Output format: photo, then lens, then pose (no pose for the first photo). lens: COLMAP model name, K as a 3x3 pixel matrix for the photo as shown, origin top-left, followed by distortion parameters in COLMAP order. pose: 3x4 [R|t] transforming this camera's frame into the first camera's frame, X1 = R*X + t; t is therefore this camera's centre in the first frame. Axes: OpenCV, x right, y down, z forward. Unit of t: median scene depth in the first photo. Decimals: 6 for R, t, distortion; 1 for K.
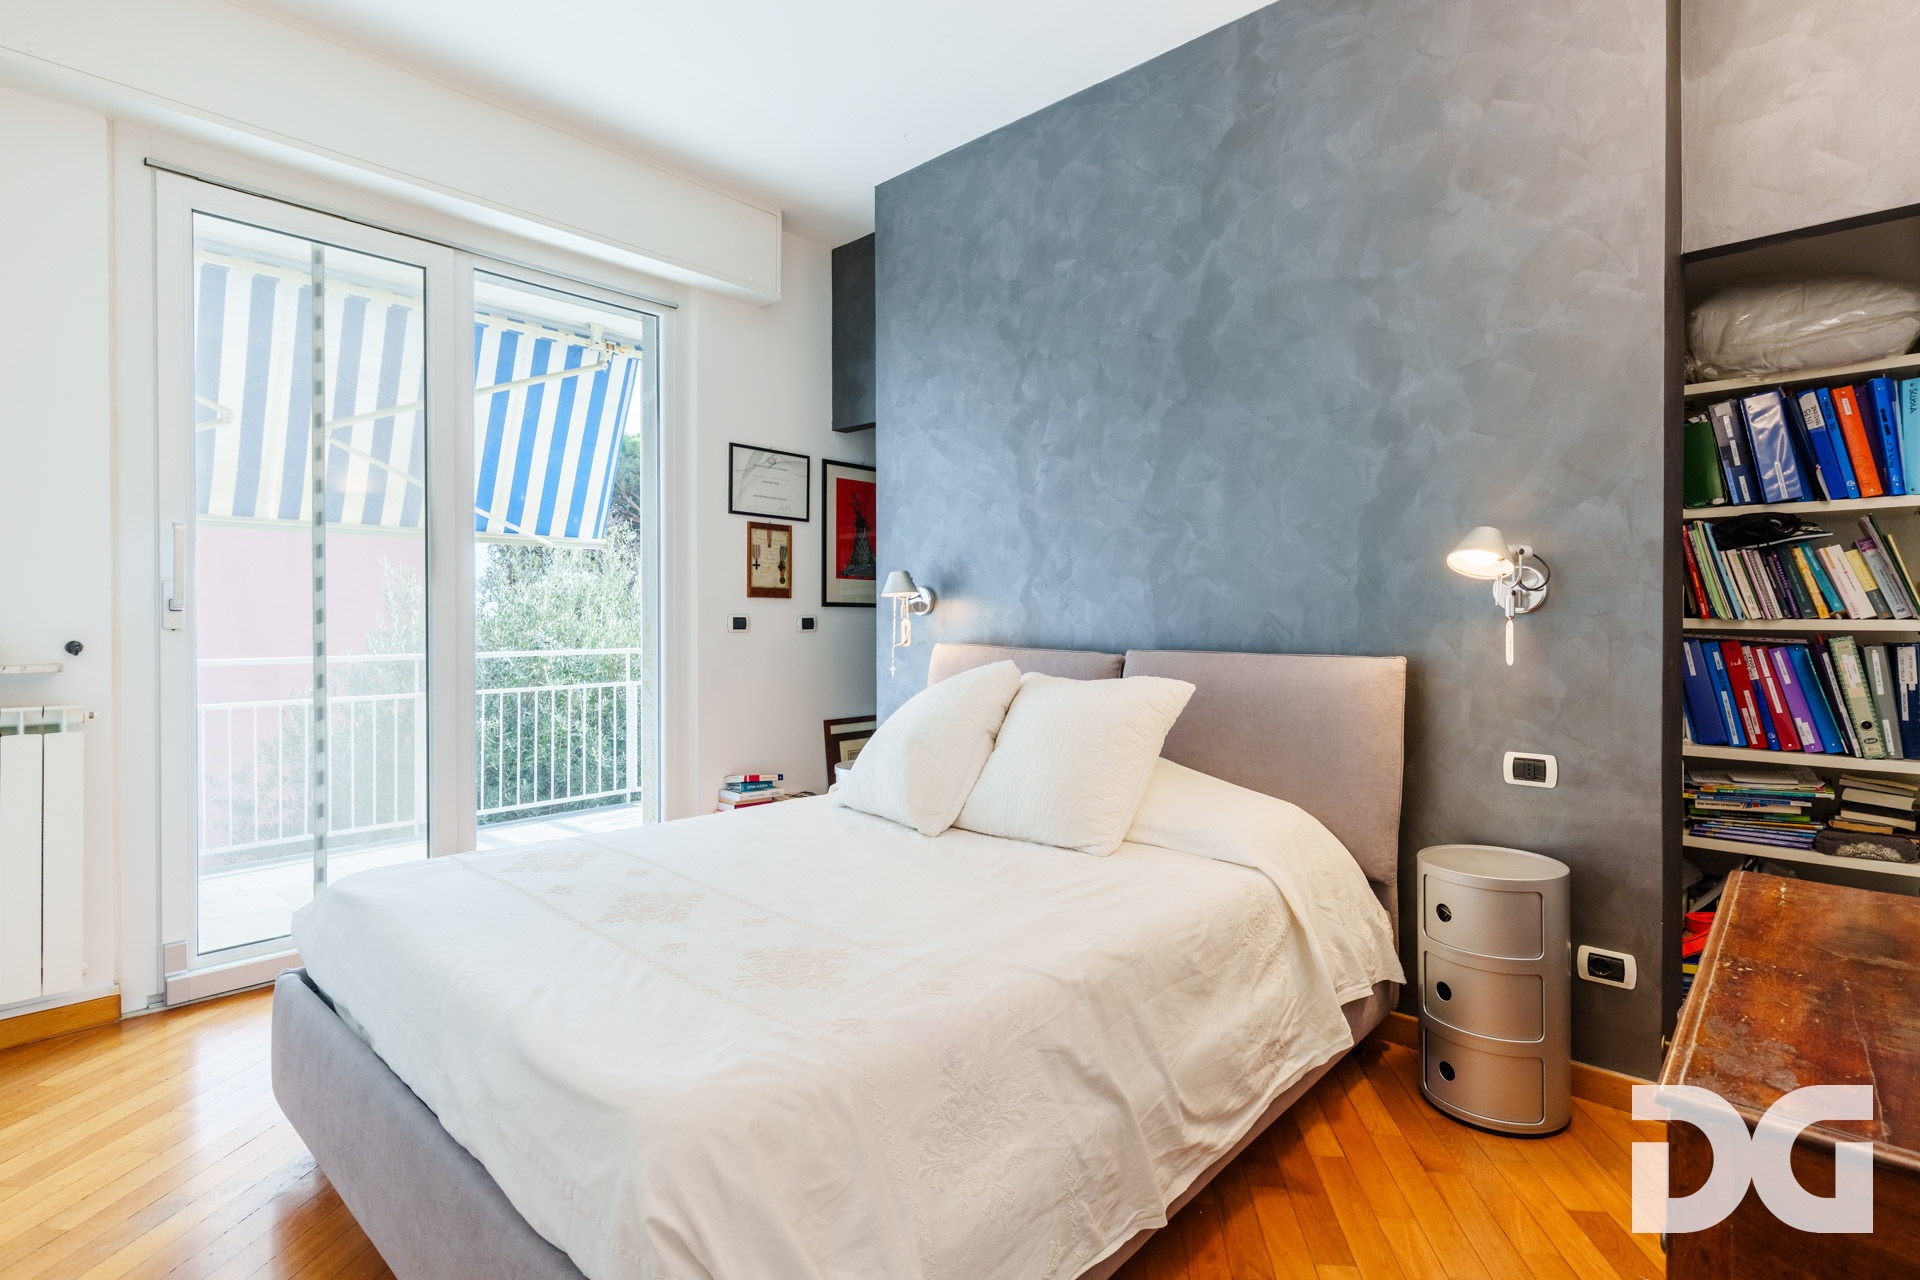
lens RADIAL K [[924.3, 0, 959.6], [0, 924.3, 627.1], [0, 0, 1]] dist [0.001294, 0.000486]
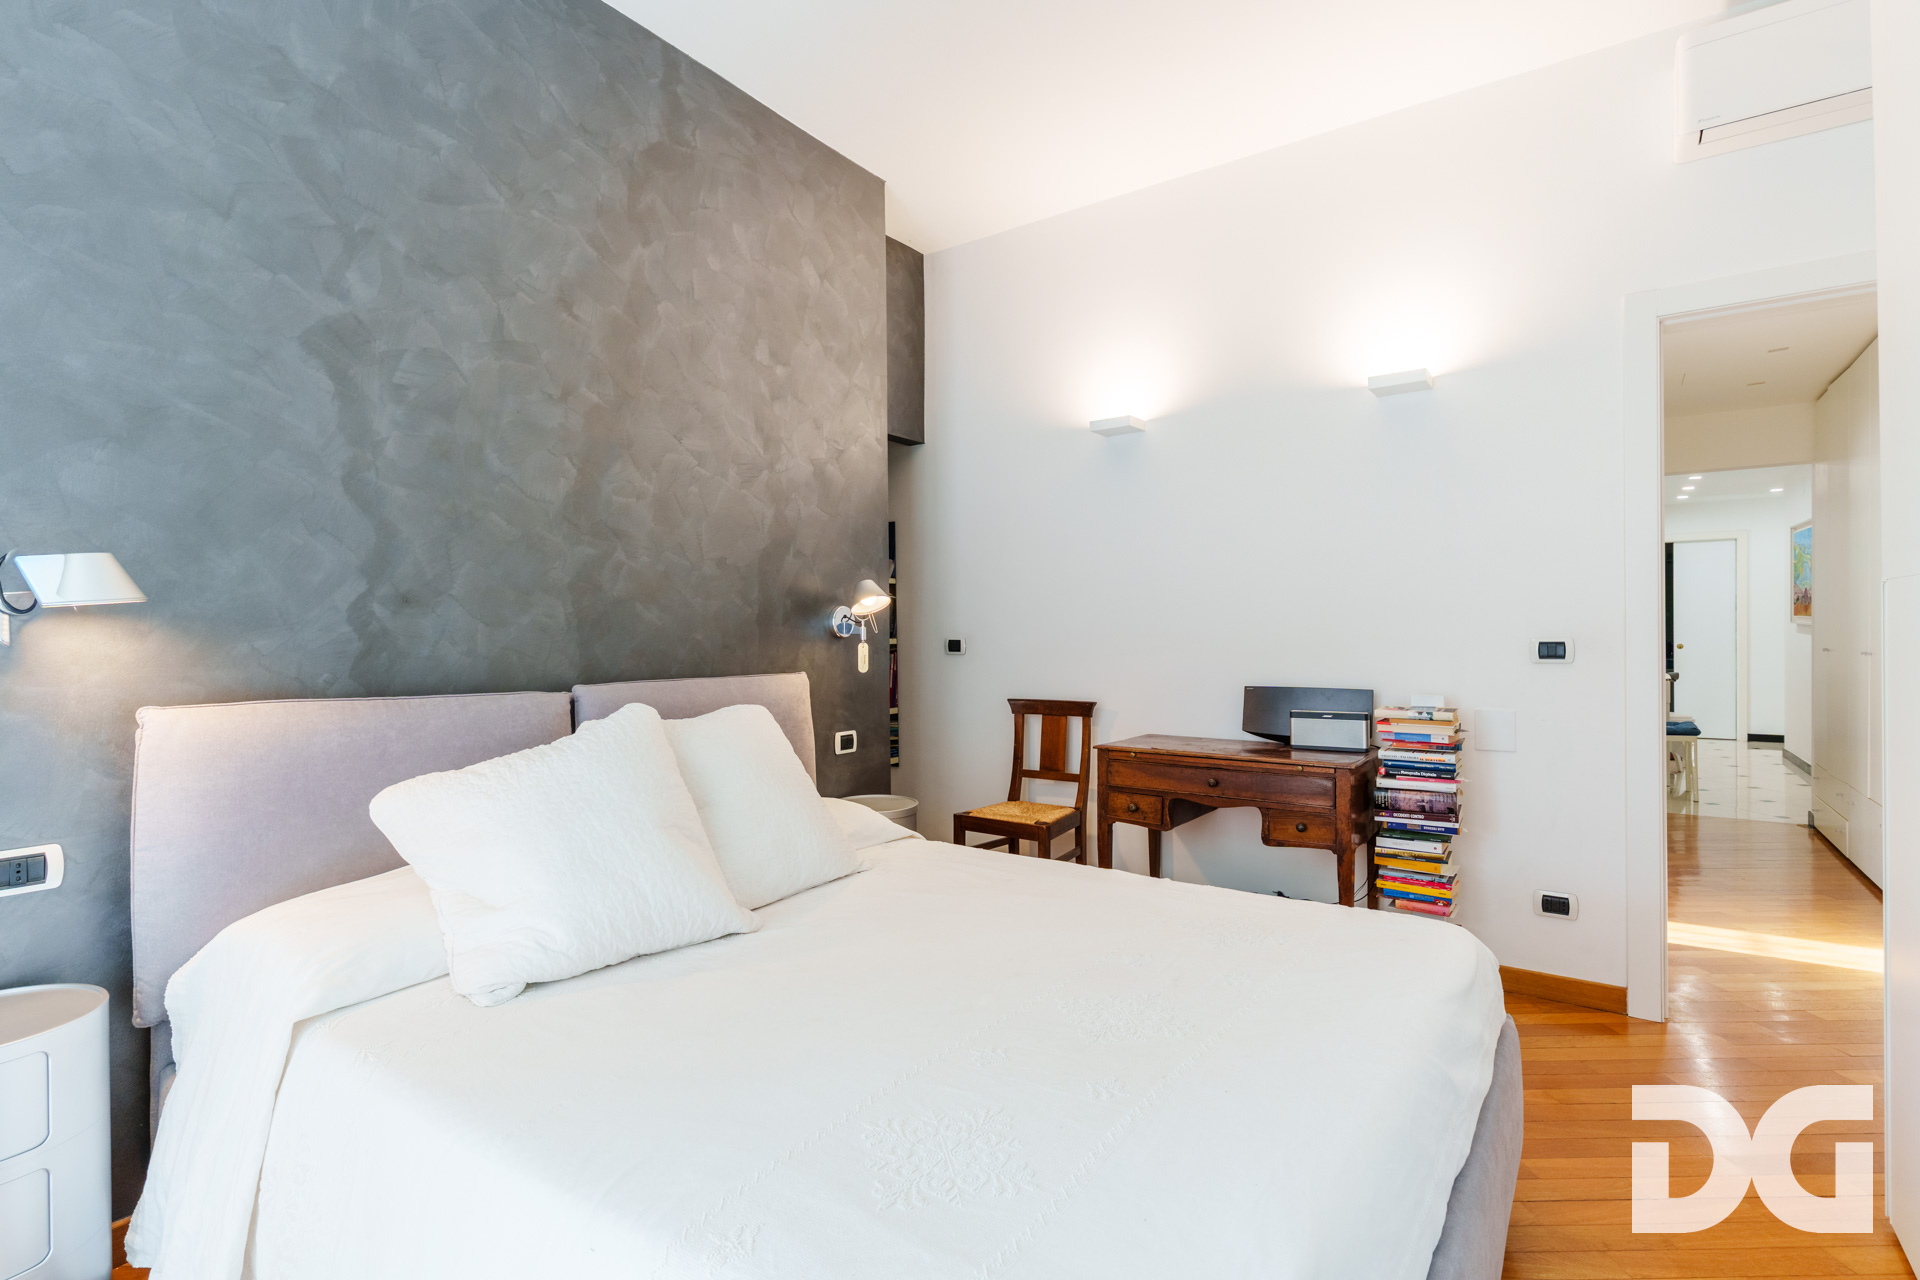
lens RADIAL K [[924.3, 0, 960.0], [0, 924.3, 635.3], [0, 0, 1]] dist [0.001294, 0.000486]
pose [[-0.132628, -0.009627, 0.991119, -0.671689], [0.007465, 0.999915, 0.010711, -0.025729], [-0.991138, 0.008819, -0.132545, 0.759392]]
